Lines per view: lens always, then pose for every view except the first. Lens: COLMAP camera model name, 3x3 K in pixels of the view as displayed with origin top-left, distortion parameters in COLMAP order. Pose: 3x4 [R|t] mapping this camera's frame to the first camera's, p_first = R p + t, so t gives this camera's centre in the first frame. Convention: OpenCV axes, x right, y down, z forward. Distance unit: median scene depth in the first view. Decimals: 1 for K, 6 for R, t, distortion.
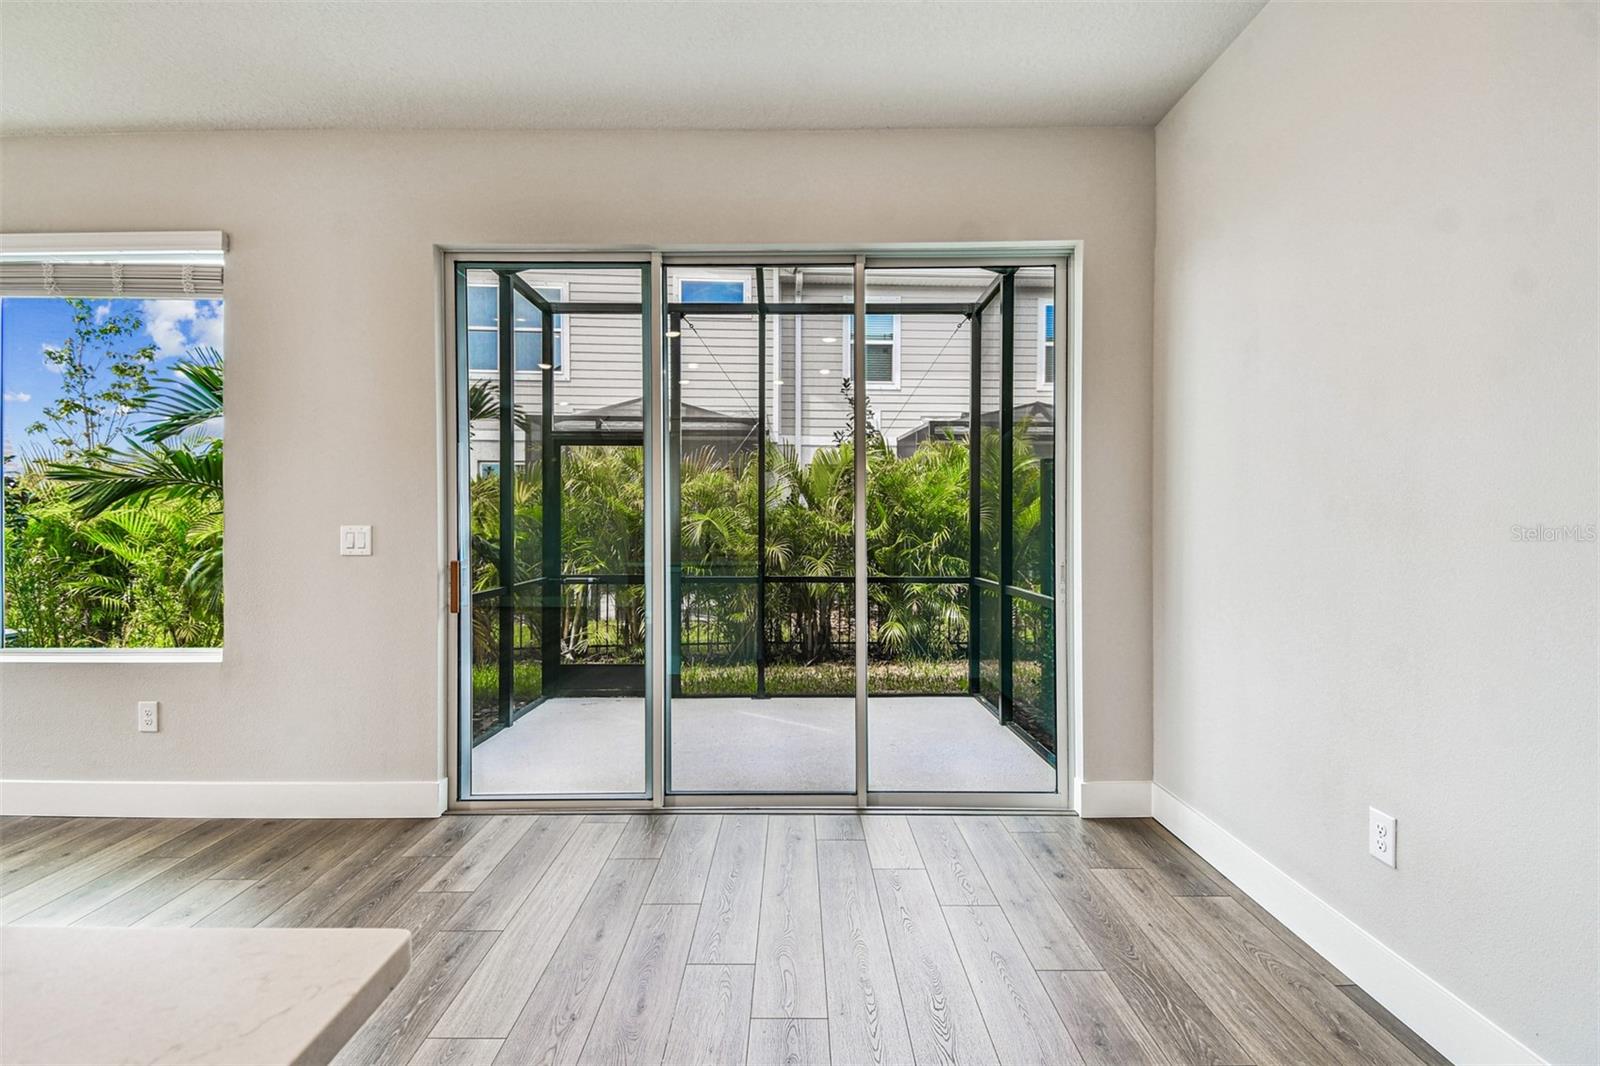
lens RADIAL K [[705.2, 0, 801.0], [0, 705.2, 511.8], [0, 0, 1]] dist [0.046091, -0.020531]
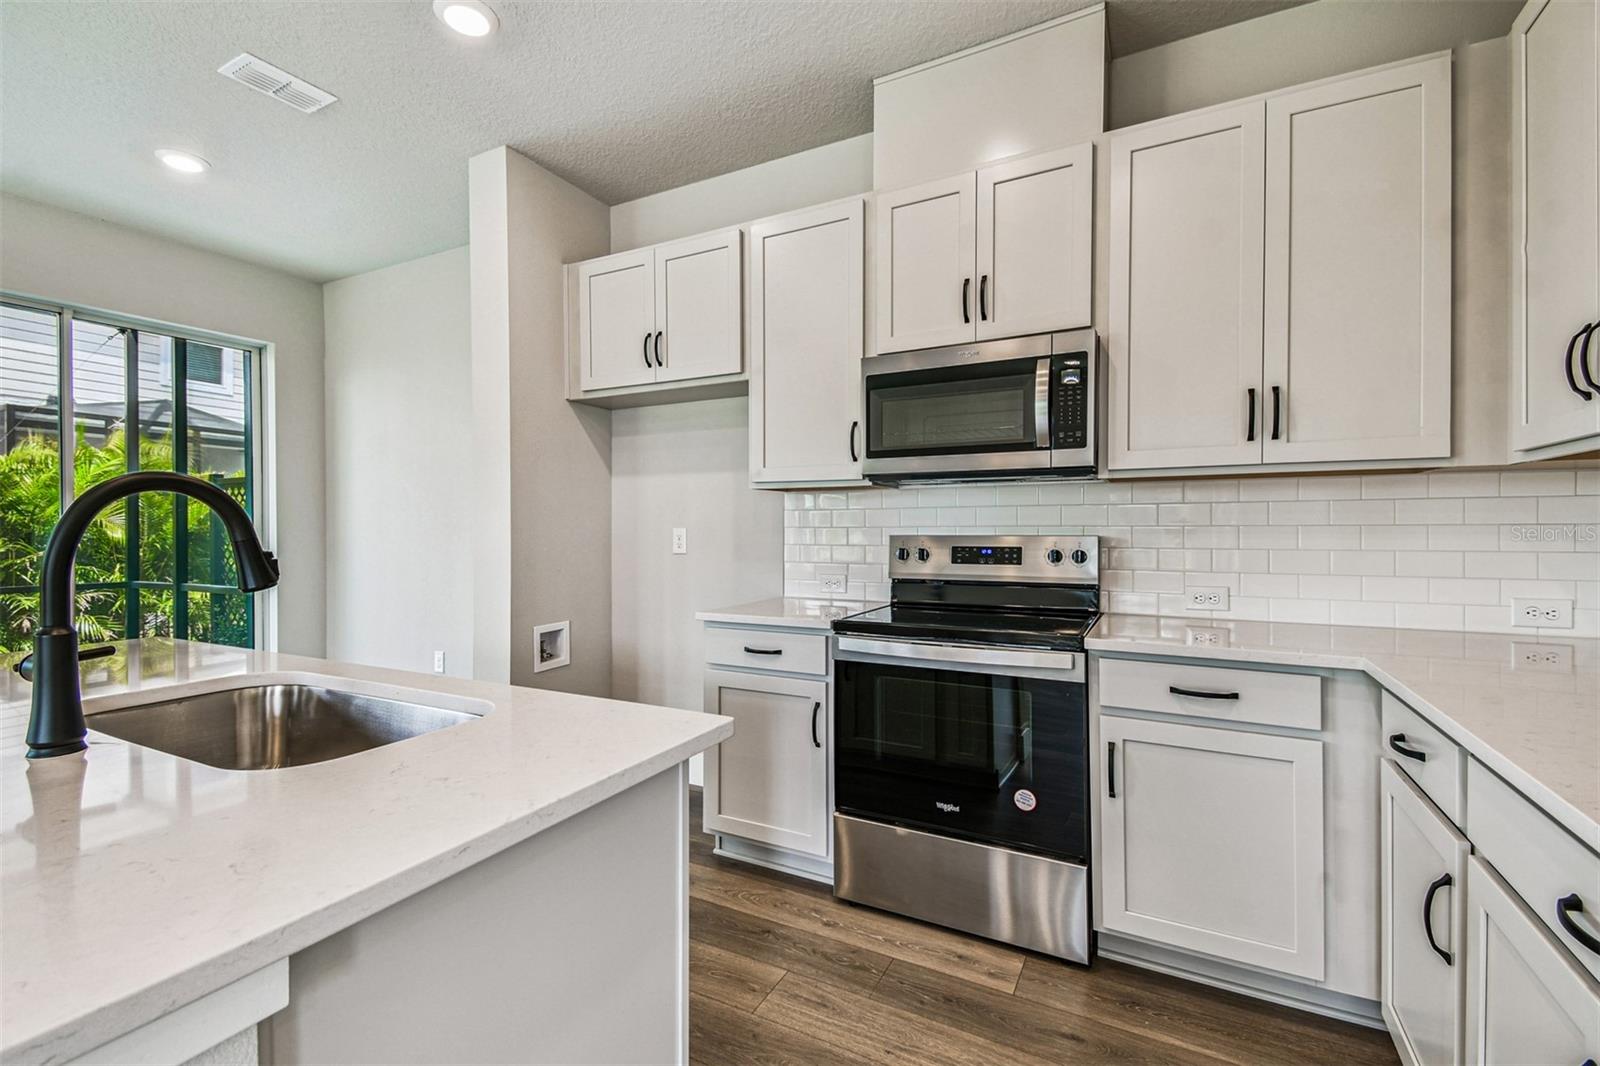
lens RADIAL K [[705.2, 0, 796.8], [0, 705.2, 527.7], [0, 0, 1]] dist [0.046091, -0.020531]
pose [[0.462783, -0.000475, 0.886472, -0.426468], [-0.013825, 0.999874, 0.007753, -0.014999], [-0.886364, -0.015844, 0.462718, -0.655806]]
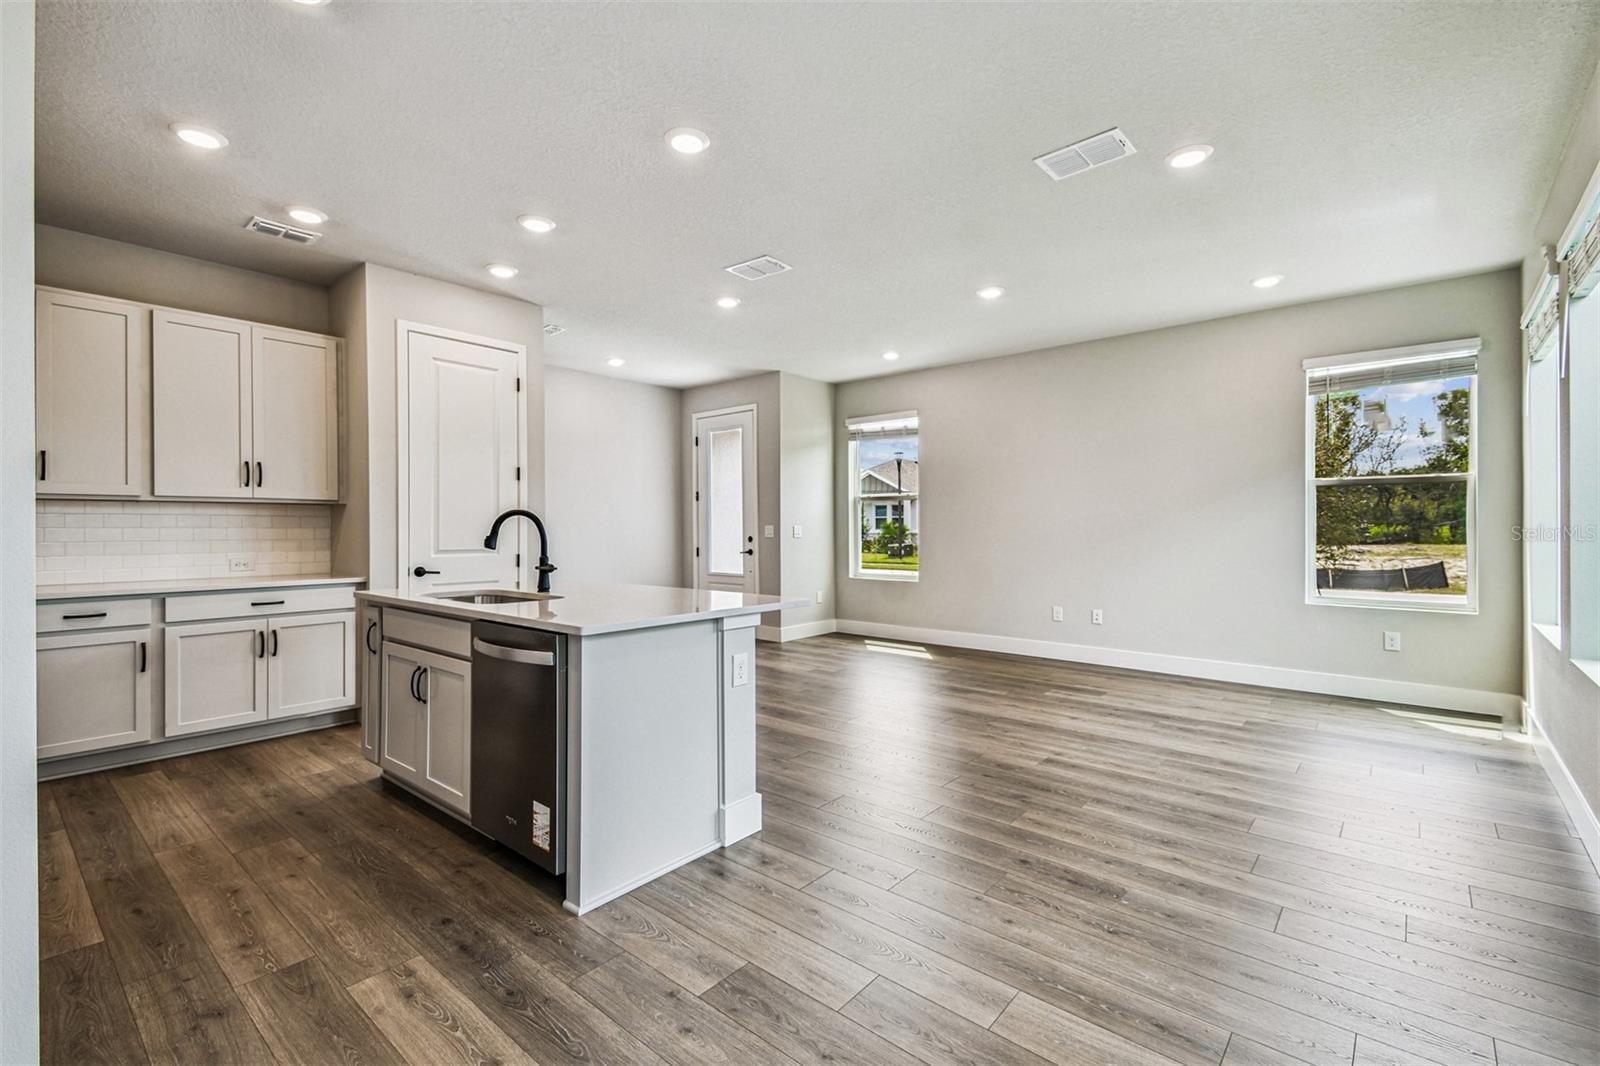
lens RADIAL K [[705.2, 0, 795.0], [0, 705.2, 526.1], [0, 0, 1]] dist [0.046091, -0.020531]
pose [[-0.648241, 0.001902, -0.761433, 0.300628], [0.018103, 0.999753, -0.012914, 0.012834], [0.761220, -0.022156, -0.648115, 0.819063]]
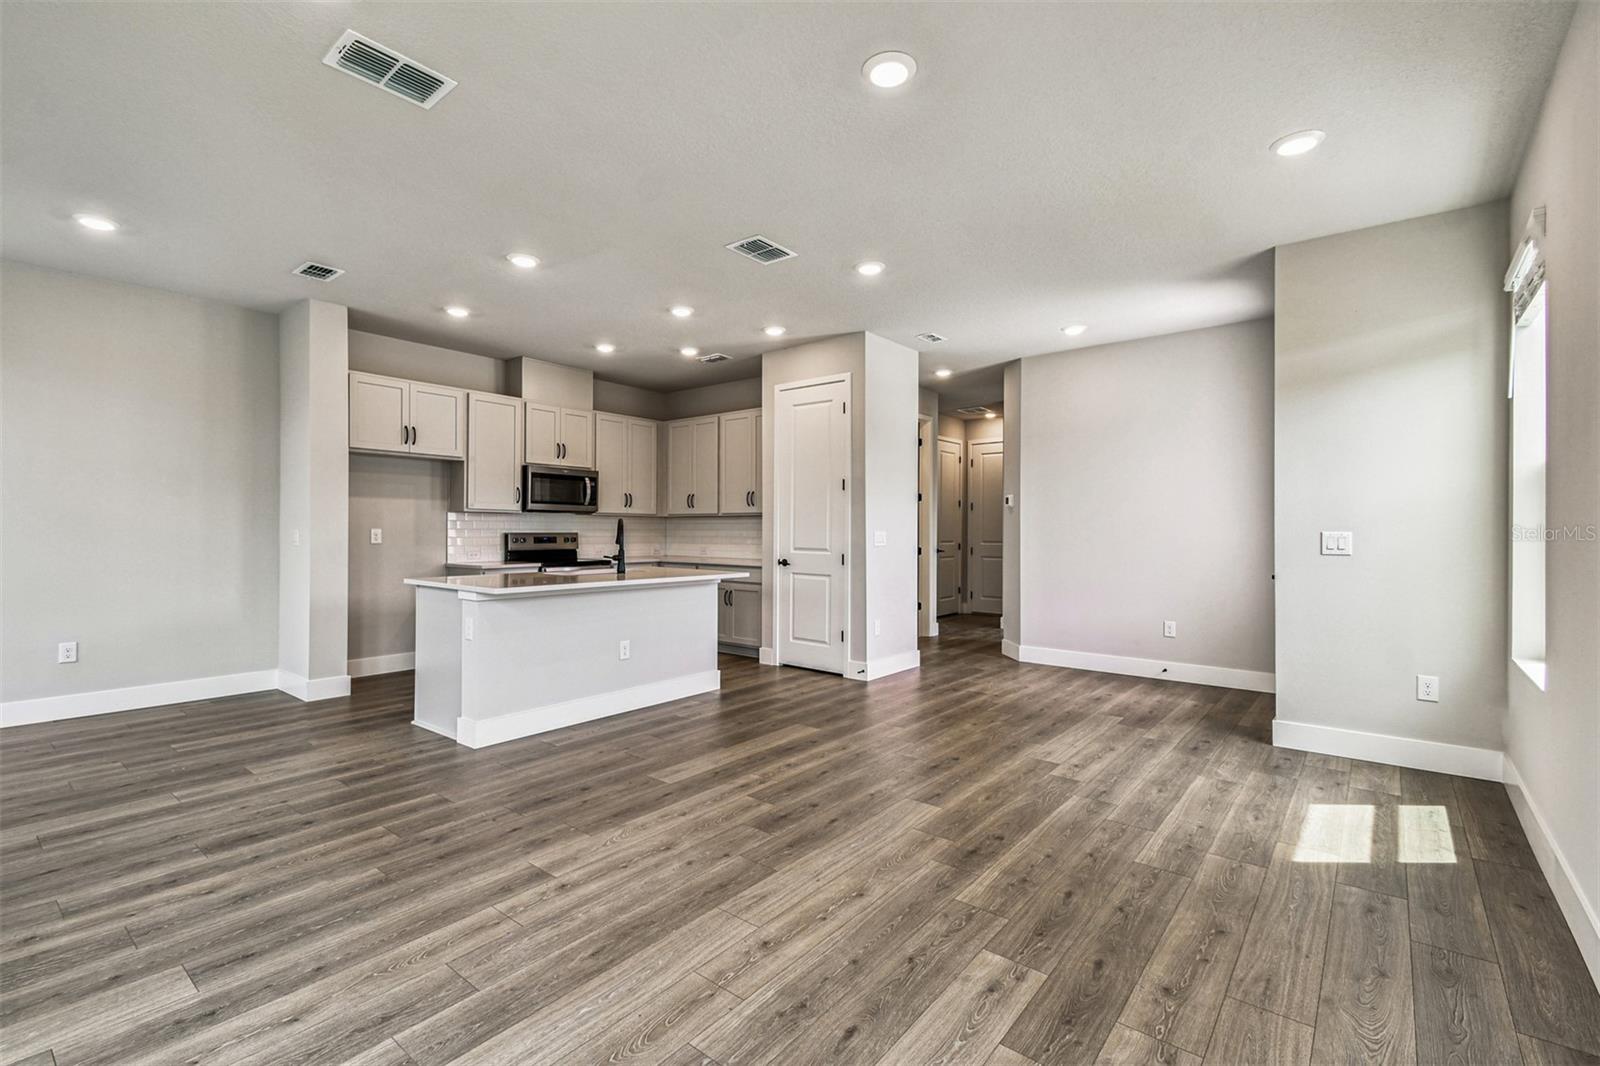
lens RADIAL K [[705.2, 0, 791.0], [0, 705.2, 521.9], [0, 0, 1]] dist [0.046091, -0.020531]
pose [[-0.776219, 0.005145, 0.630442, -1.643759], [-0.015363, 0.999515, -0.027073, 0.012769], [-0.630276, -0.030700, -0.775764, 0.827102]]
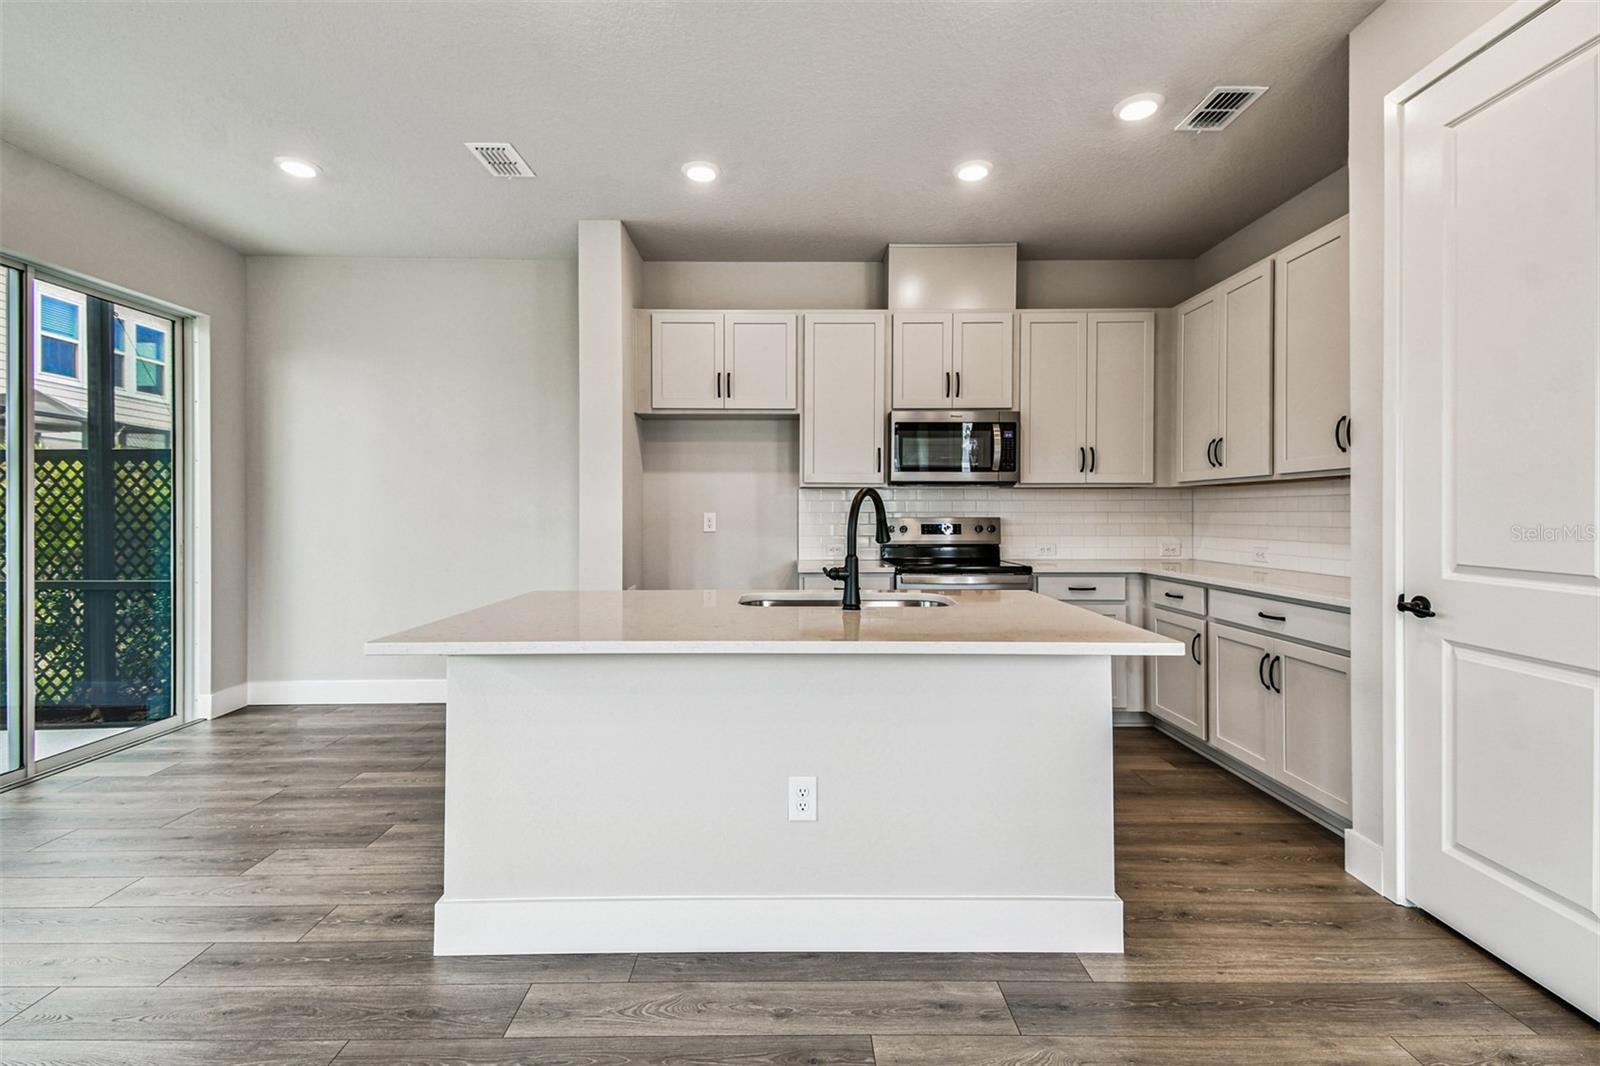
lens RADIAL K [[705.2, 0, 790.5], [0, 705.2, 514.1], [0, 0, 1]] dist [0.046091, -0.020531]
pose [[-0.009975, -0.000868, 0.999950, -1.030014], [-0.018278, 0.999833, 0.000686, -0.004266], [-0.999783, -0.018271, -0.009990, -0.135431]]
